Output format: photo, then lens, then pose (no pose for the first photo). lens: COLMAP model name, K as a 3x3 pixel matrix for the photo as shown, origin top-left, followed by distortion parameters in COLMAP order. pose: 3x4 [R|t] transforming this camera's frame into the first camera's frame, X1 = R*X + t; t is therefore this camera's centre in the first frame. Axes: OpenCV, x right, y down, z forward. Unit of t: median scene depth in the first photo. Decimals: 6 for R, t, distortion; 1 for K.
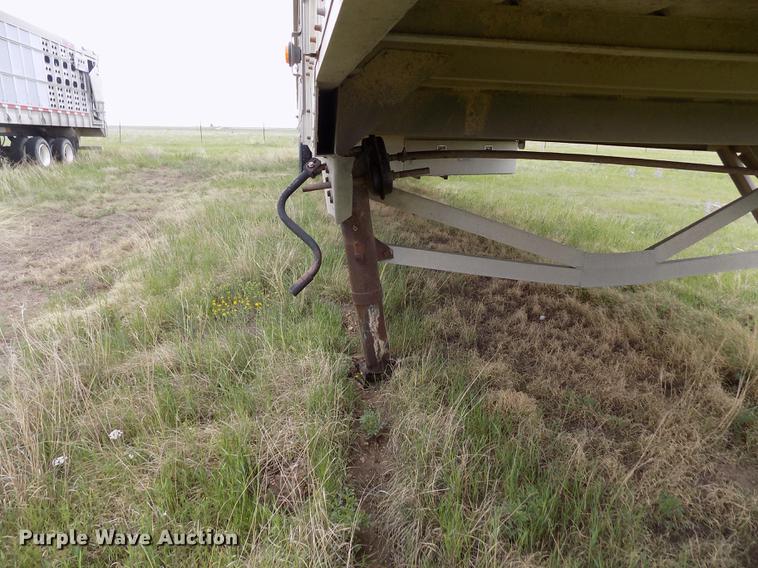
lens RADIAL K [[498.5, 0, 377.4], [0, 498.5, 279.2], [0, 0, 1]] dist [-0.069558, 0.061420]
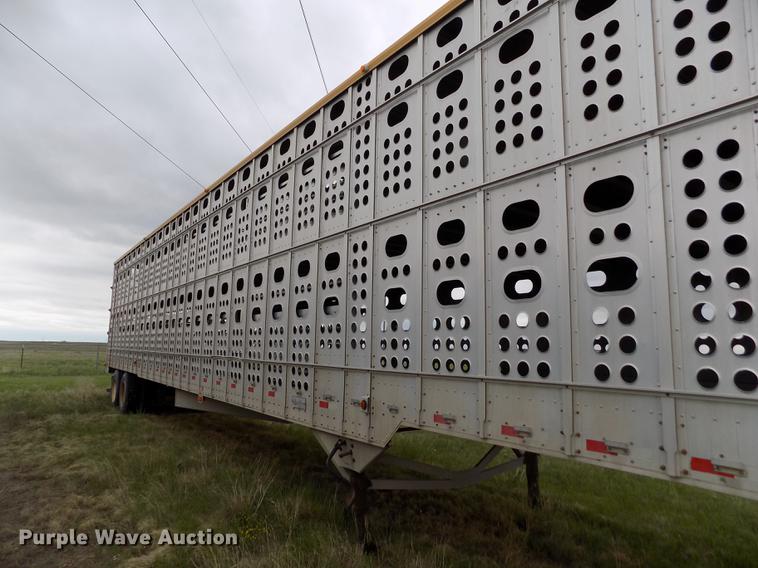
lens RADIAL K [[498.5, 0, 377.4], [0, 498.5, 279.2], [0, 0, 1]] dist [-0.069558, 0.061420]
pose [[0.888675, 0.060416, 0.454540, -0.688188], [0.132913, 0.914784, -0.381450, -0.032754], [-0.438852, 0.399399, 0.804916, -0.696439]]
